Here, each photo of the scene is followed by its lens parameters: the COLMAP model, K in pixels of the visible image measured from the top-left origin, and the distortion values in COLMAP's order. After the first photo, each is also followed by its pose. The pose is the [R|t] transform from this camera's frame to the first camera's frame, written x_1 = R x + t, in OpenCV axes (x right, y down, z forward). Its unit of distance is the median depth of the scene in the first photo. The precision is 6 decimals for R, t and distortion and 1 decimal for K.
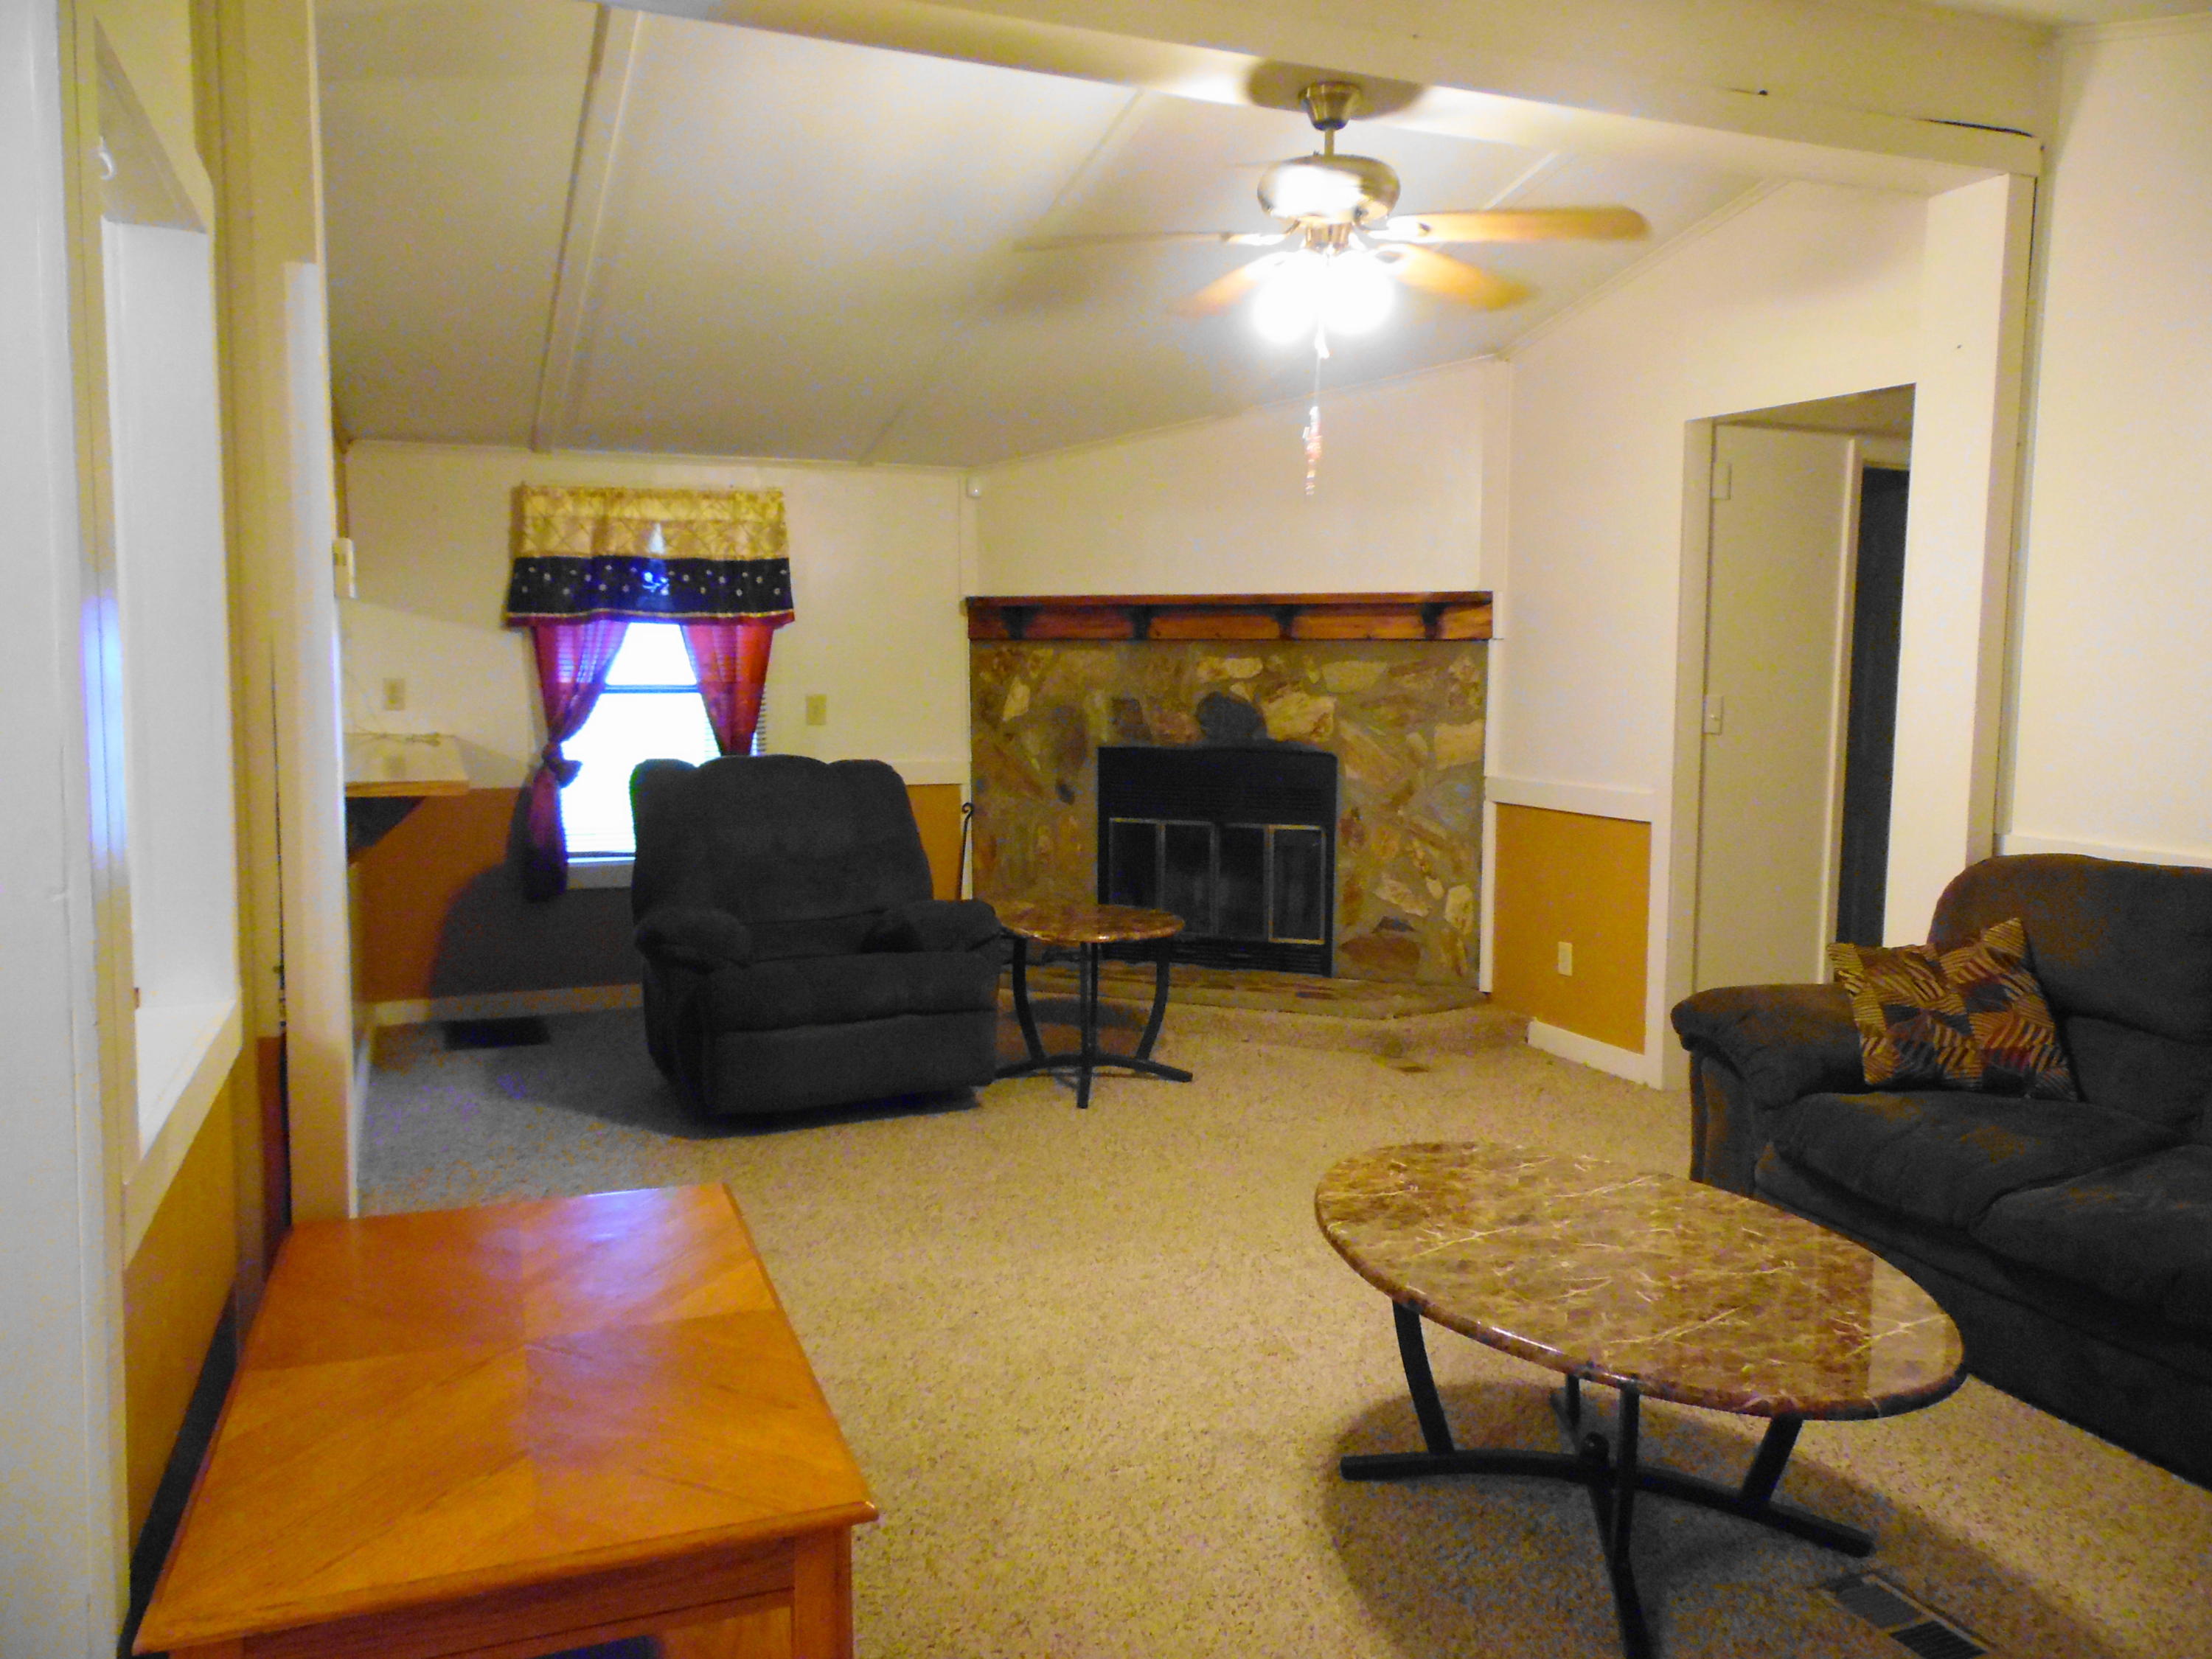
lens RADIAL K [[1633.4, 0, 1106.0], [0, 1633.4, 829.5], [0, 0, 1]] dist [-0.037131, 0.065002]
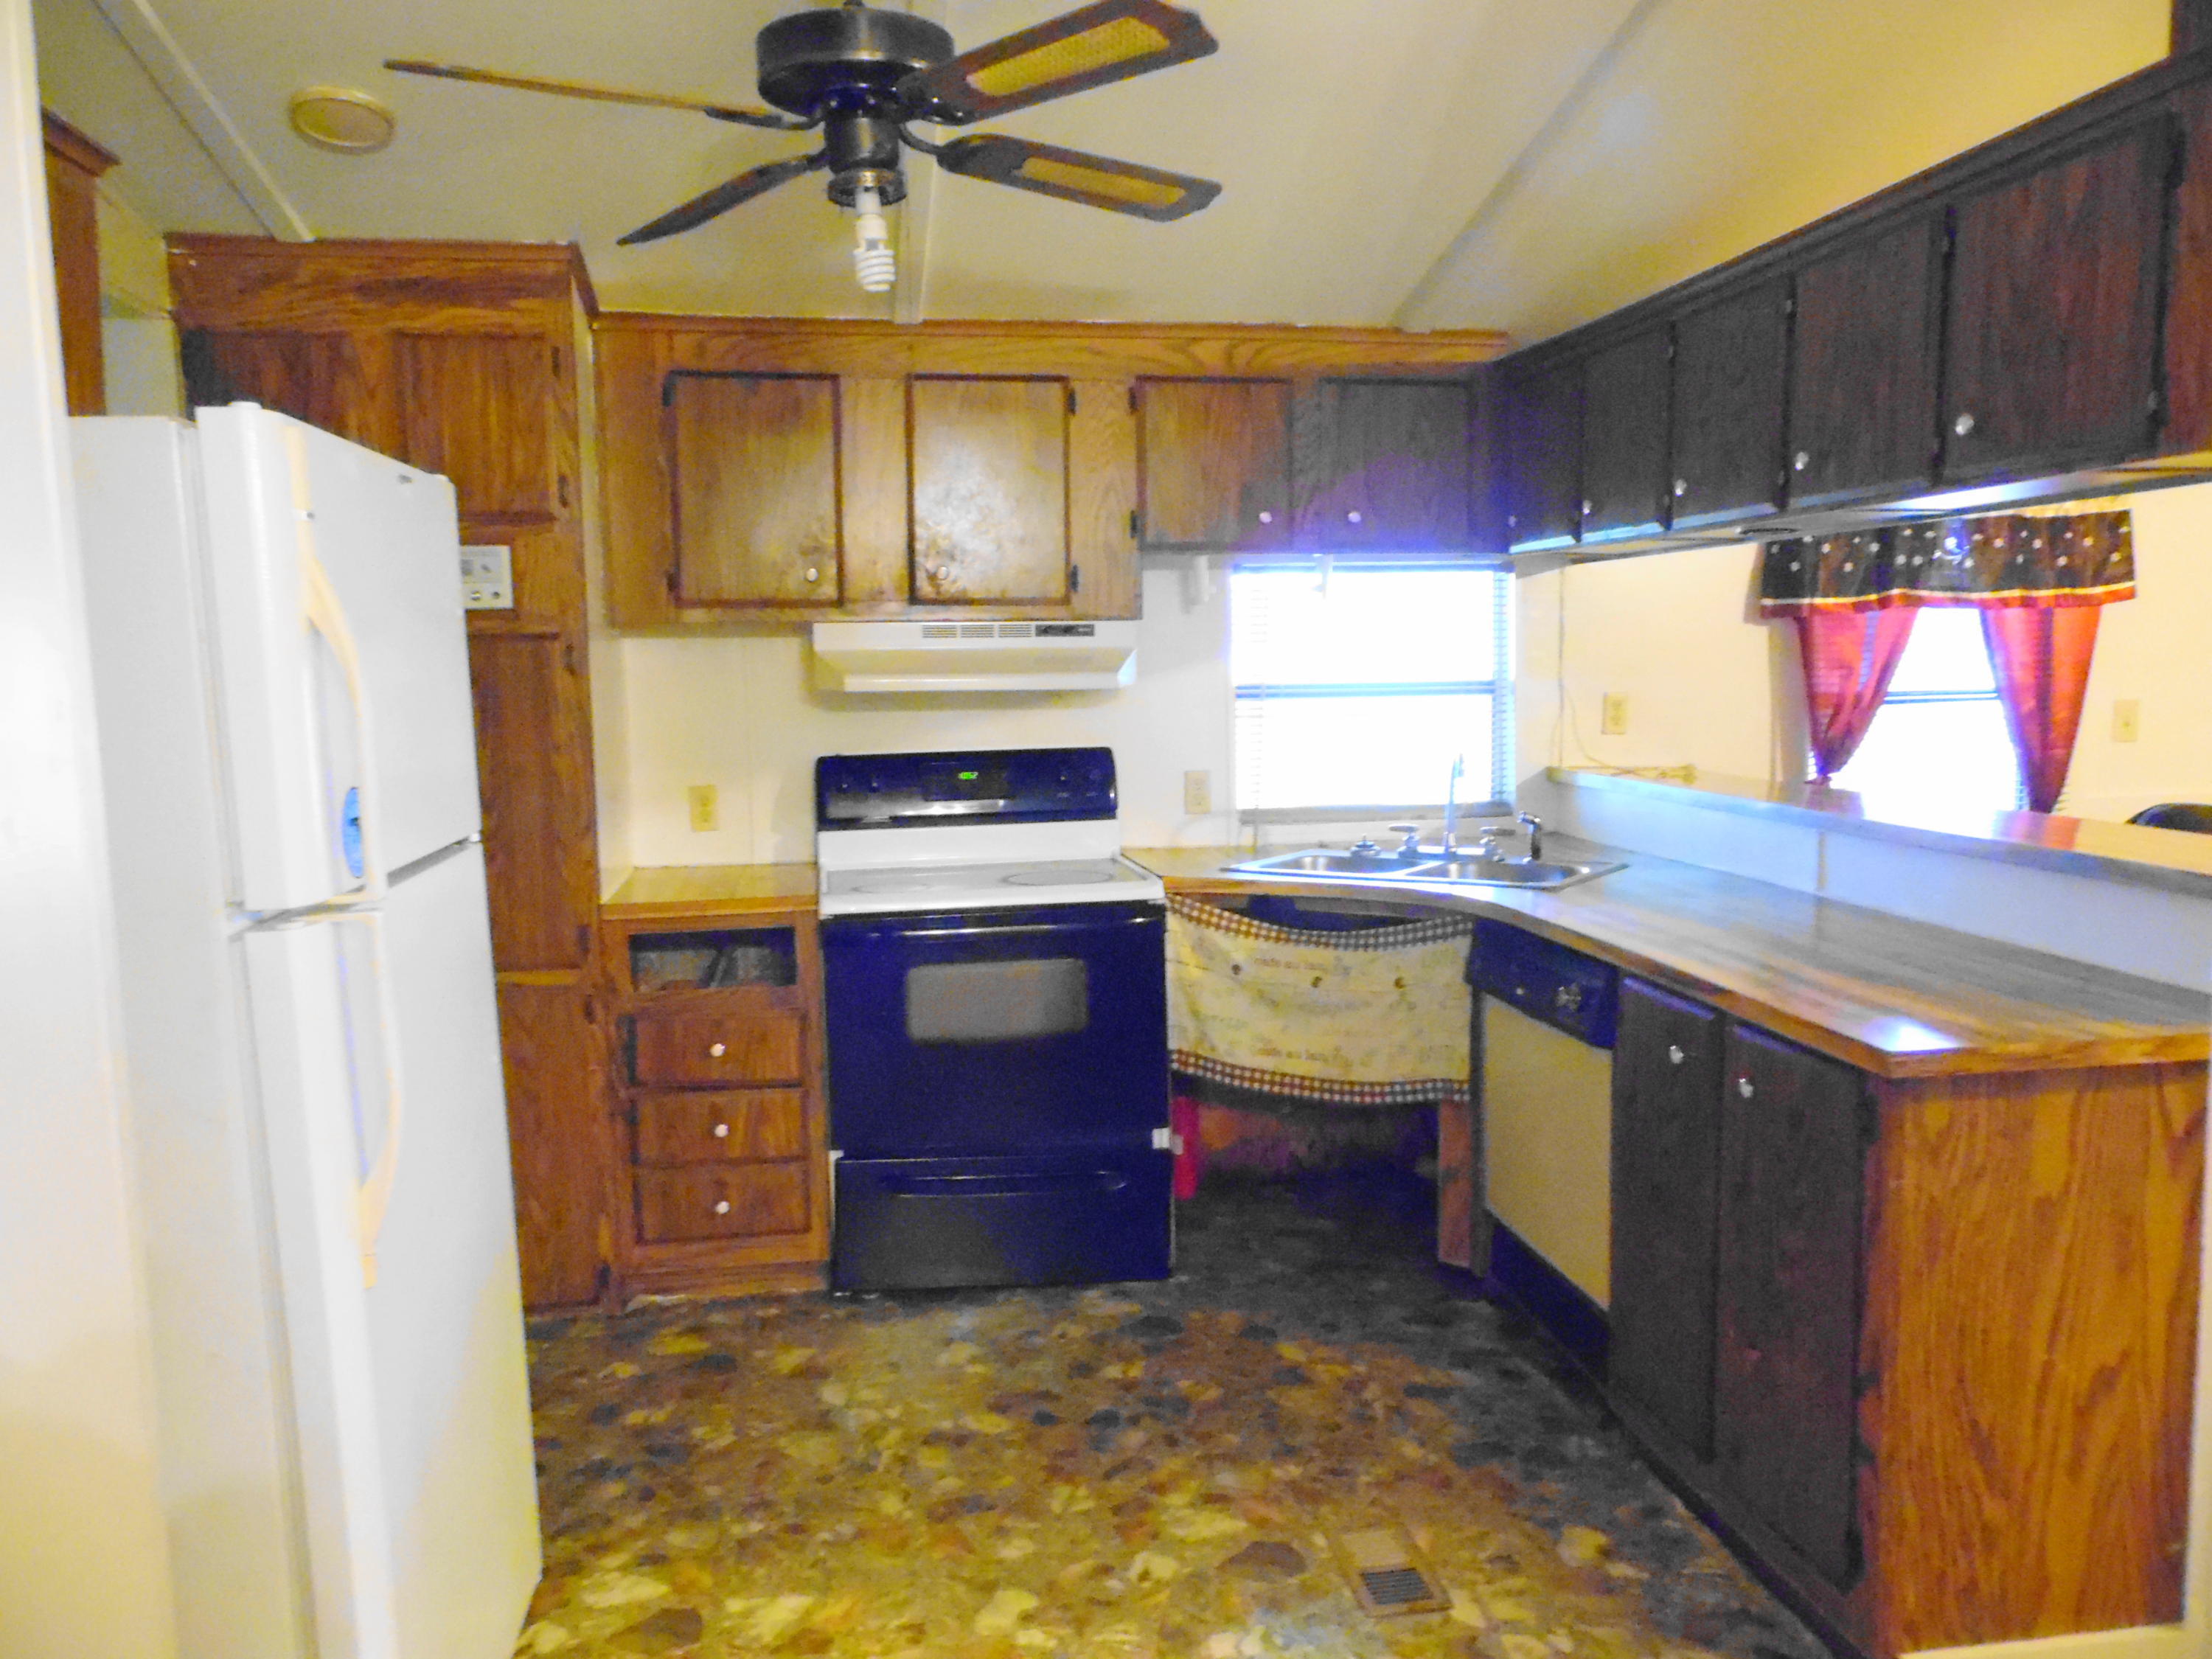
lens RADIAL K [[1633.4, 0, 1106.0], [0, 1633.4, 829.5], [0, 0, 1]] dist [-0.037131, 0.065002]
pose [[0.977102, -0.004051, -0.212735, -0.484660], [0.007001, 0.999889, 0.013119, -0.040933], [0.212658, -0.014308, 0.977022, 0.220632]]
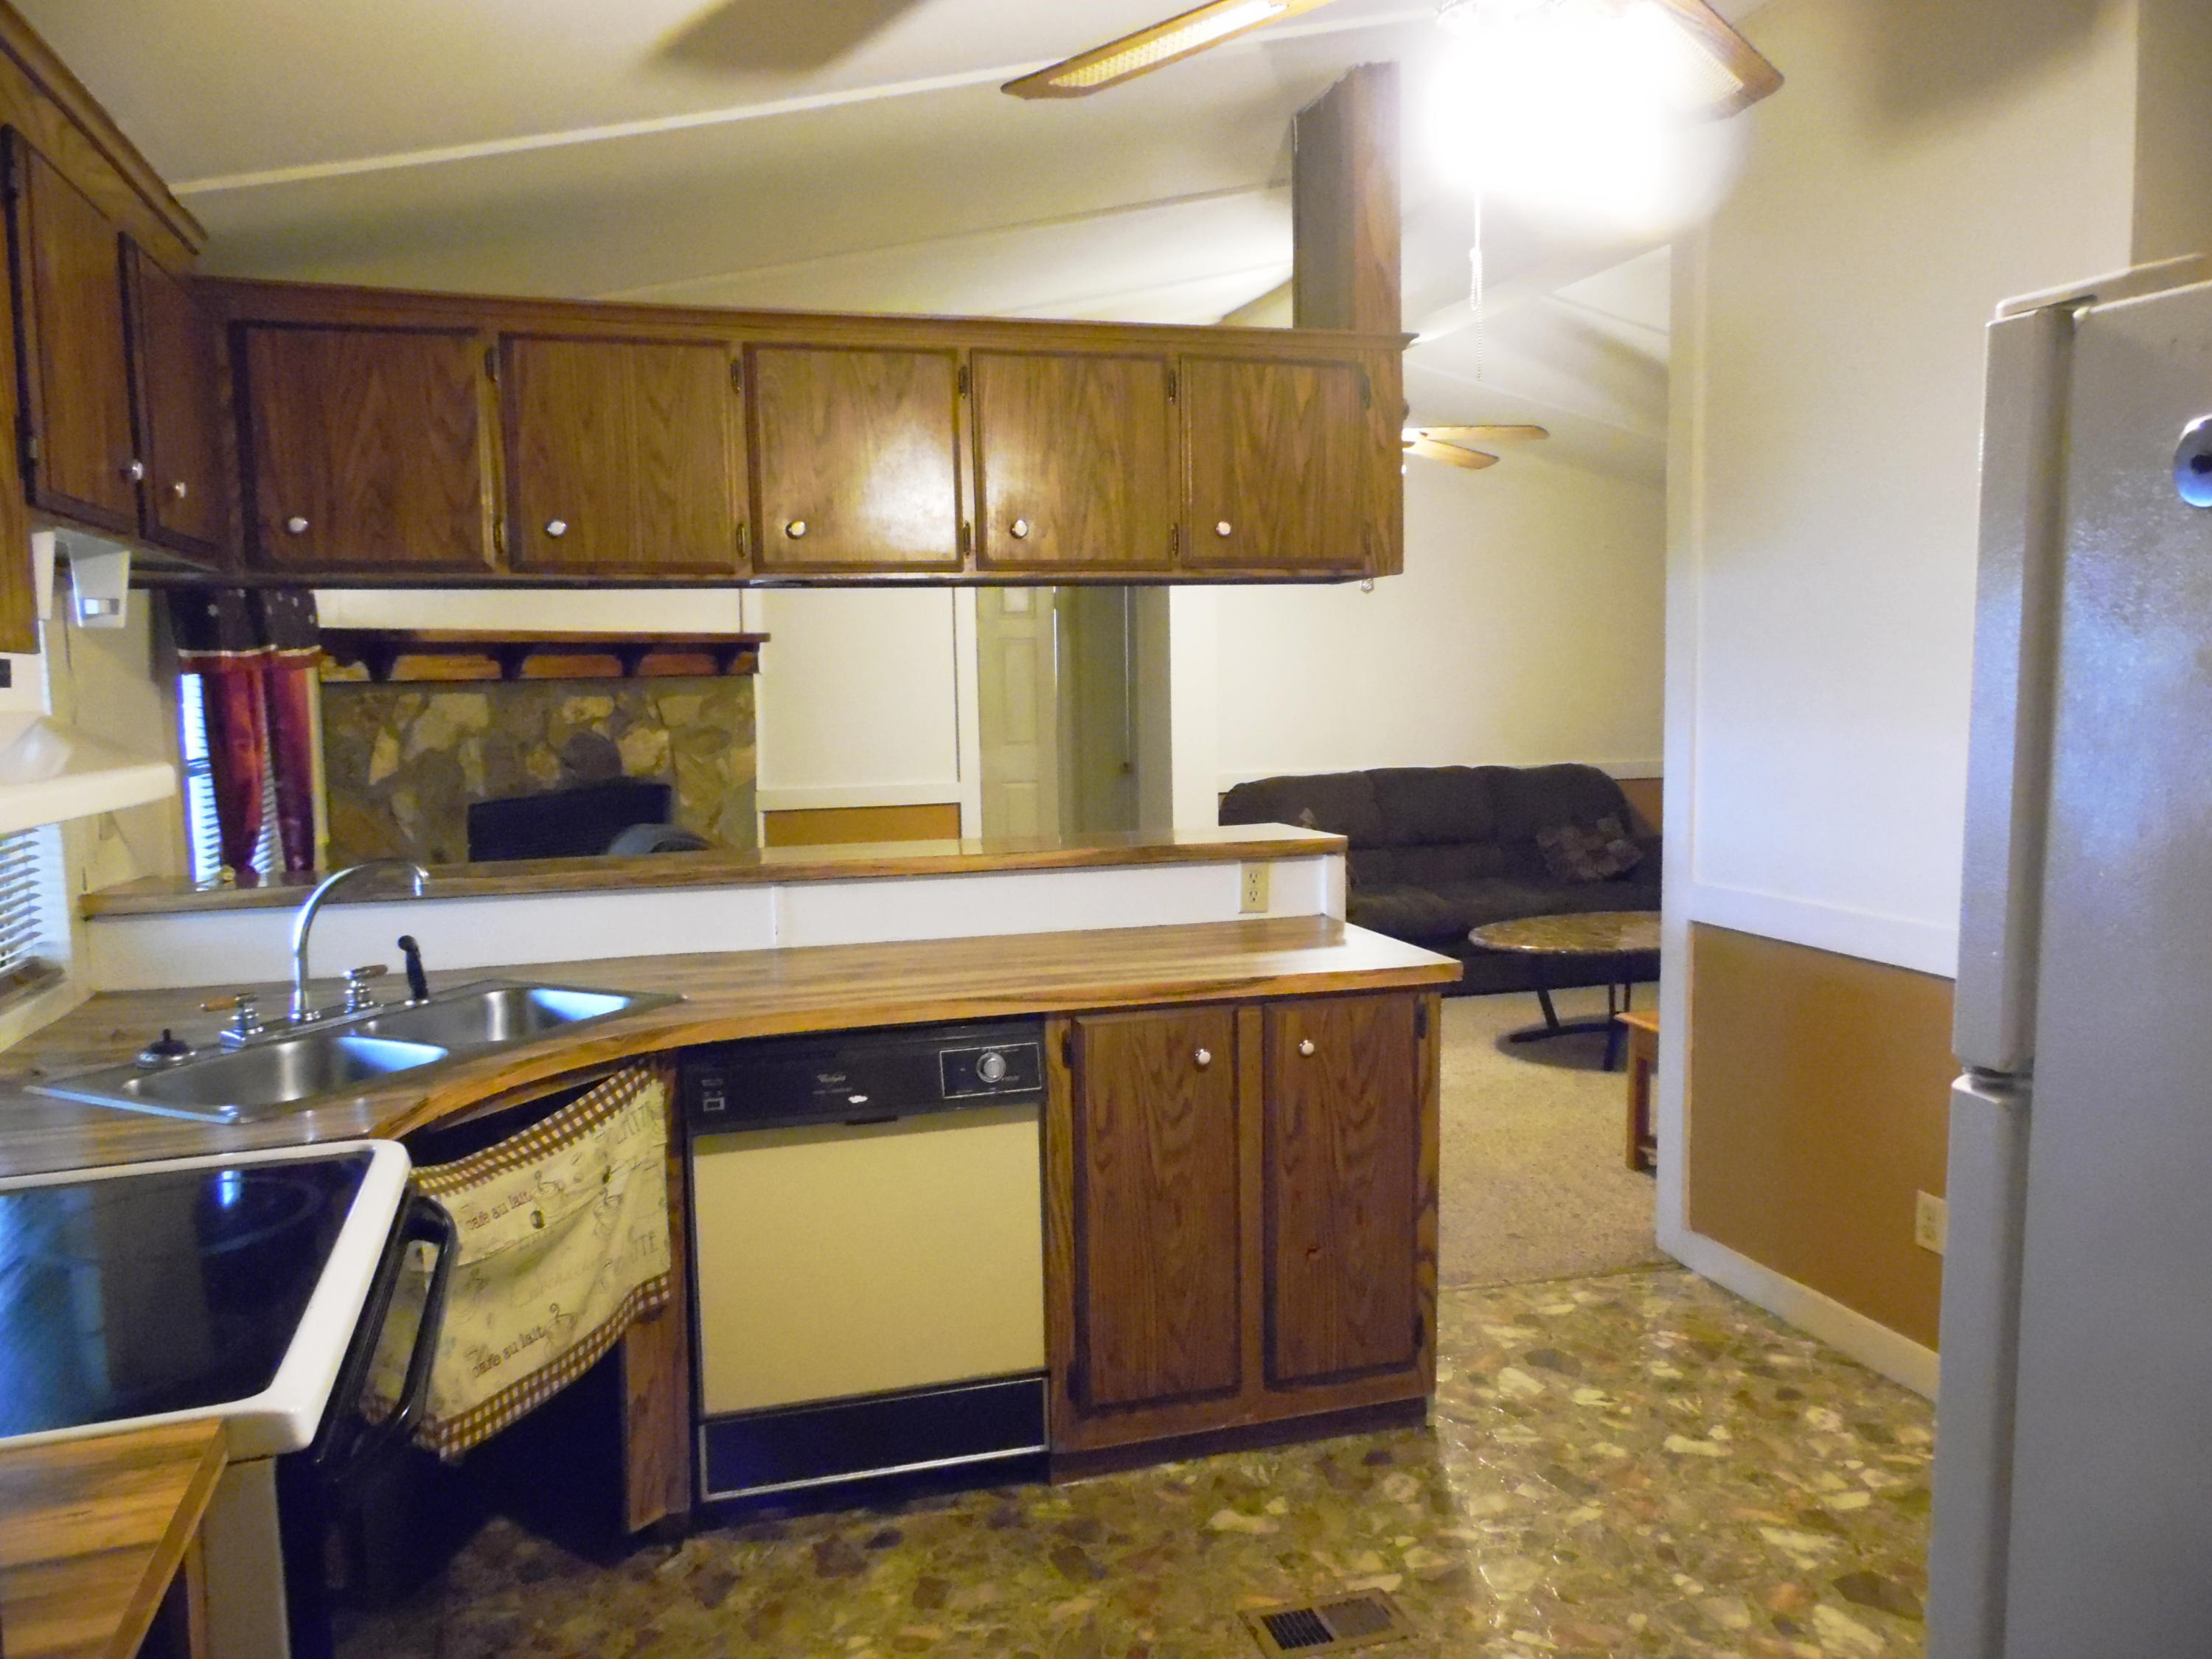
lens RADIAL K [[1633.4, 0, 1106.0], [0, 1633.4, 829.5], [0, 0, 1]] dist [-0.037131, 0.065002]
pose [[0.081075, -0.107948, 0.990845, -0.875533], [0.113381, 0.988664, 0.098433, -0.088305], [-0.990238, 0.104362, 0.092395, 0.619093]]
